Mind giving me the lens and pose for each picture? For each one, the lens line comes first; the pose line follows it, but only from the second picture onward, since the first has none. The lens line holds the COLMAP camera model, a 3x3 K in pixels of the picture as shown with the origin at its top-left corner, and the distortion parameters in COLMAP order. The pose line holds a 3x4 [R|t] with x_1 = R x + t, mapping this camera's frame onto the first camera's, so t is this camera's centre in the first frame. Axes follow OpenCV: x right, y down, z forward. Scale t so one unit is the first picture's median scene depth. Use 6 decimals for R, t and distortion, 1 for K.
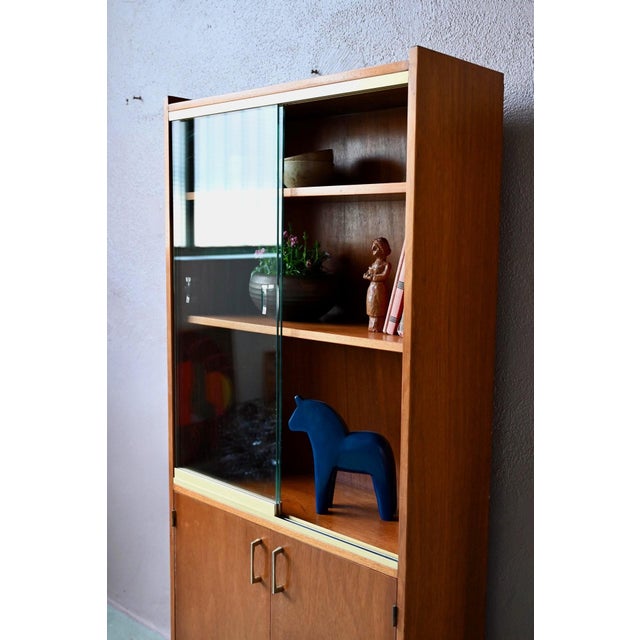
lens RADIAL K [[750.0, 0, 325.2], [0, 750.0, 320.0], [0, 0, 1]] dist [0.005321, 0.000000]
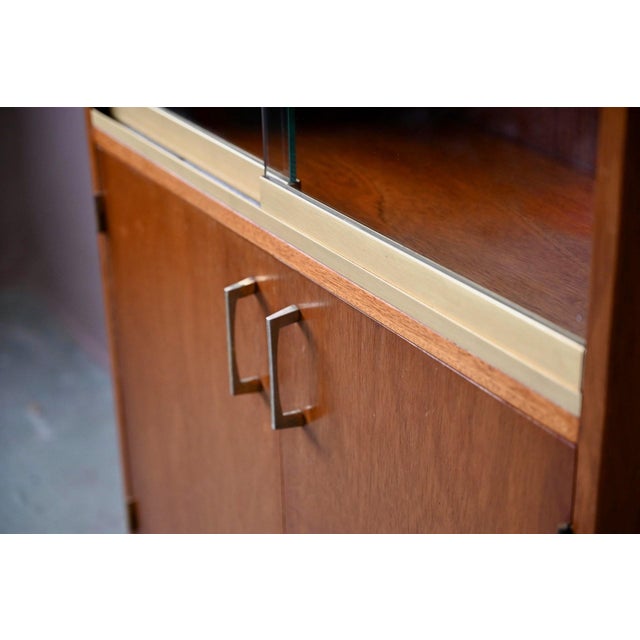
lens RADIAL K [[1302.2, 0, 319.8], [0, 1302.2, 318.9], [0, 0, 1]] dist [-0.000662, 0.000000]
pose [[0.958494, 0.090037, -0.270524, 0.116084], [-0.002540, 0.951487, 0.307679, 0.122378], [0.285103, -0.294221, 0.912223, 0.452640]]
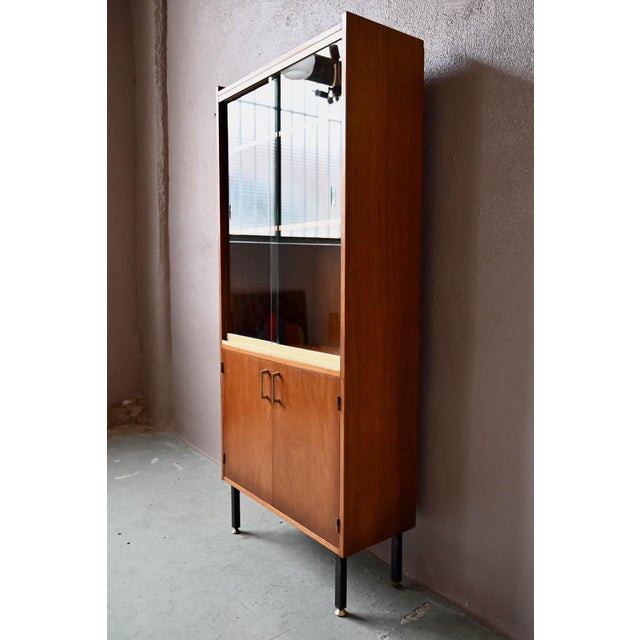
lens RADIAL K [[544.7, 0, 322.1], [0, 544.7, 321.3], [0, 0, 1]] dist [-0.001857, -0.000287]
pose [[0.985509, 0.007672, -0.169452, 0.211126], [-0.011946, 0.999635, -0.024221, 0.227548], [0.169205, 0.025894, 0.985241, -0.057355]]
